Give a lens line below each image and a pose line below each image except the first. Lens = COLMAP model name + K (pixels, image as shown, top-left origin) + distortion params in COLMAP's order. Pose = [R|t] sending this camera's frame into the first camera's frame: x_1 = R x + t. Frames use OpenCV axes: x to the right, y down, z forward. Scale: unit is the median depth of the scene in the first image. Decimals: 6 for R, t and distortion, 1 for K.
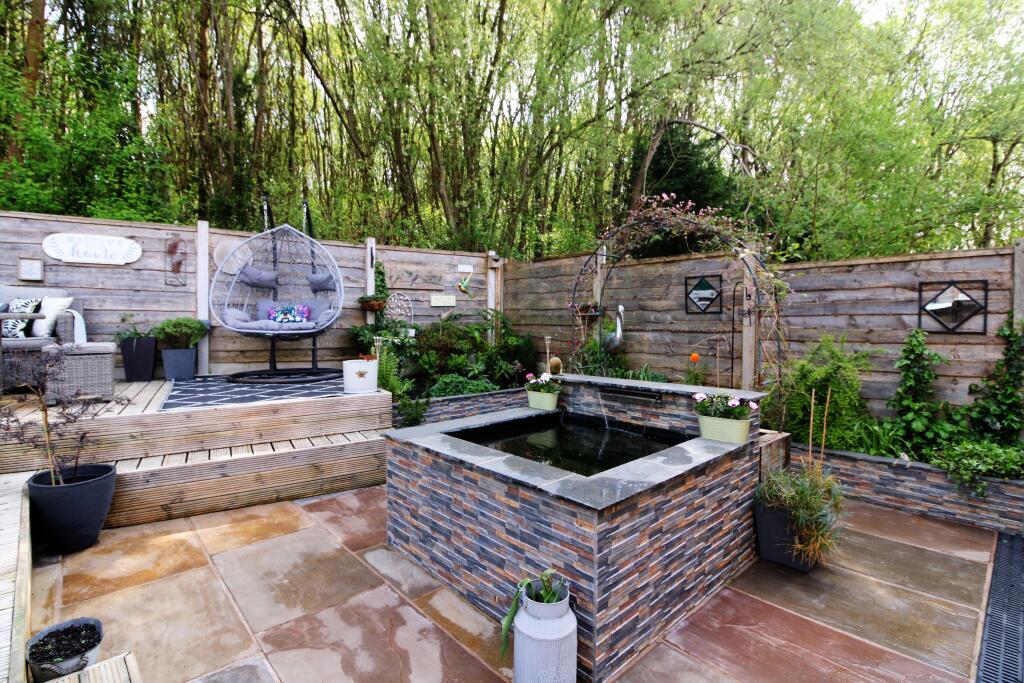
lens RADIAL K [[478.3, 0, 514.7], [0, 478.3, 331.4], [0, 0, 1]] dist [-0.009225, -0.004825]
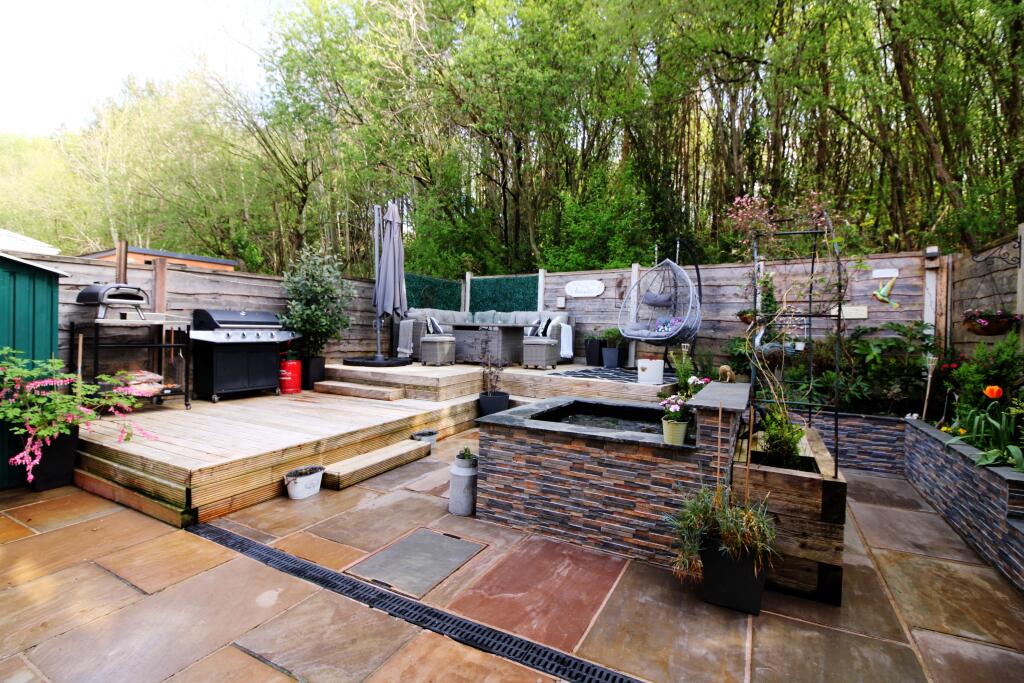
lens RADIAL K [[478.3, 0, 511.4], [0, 478.3, 337.9], [0, 0, 1]] dist [-0.009225, -0.004825]
pose [[0.331089, 0.022065, -0.943342, 0.649525], [-0.045494, 0.998937, 0.007398, 0.006803], [0.942502, 0.040467, 0.331741, 0.157695]]
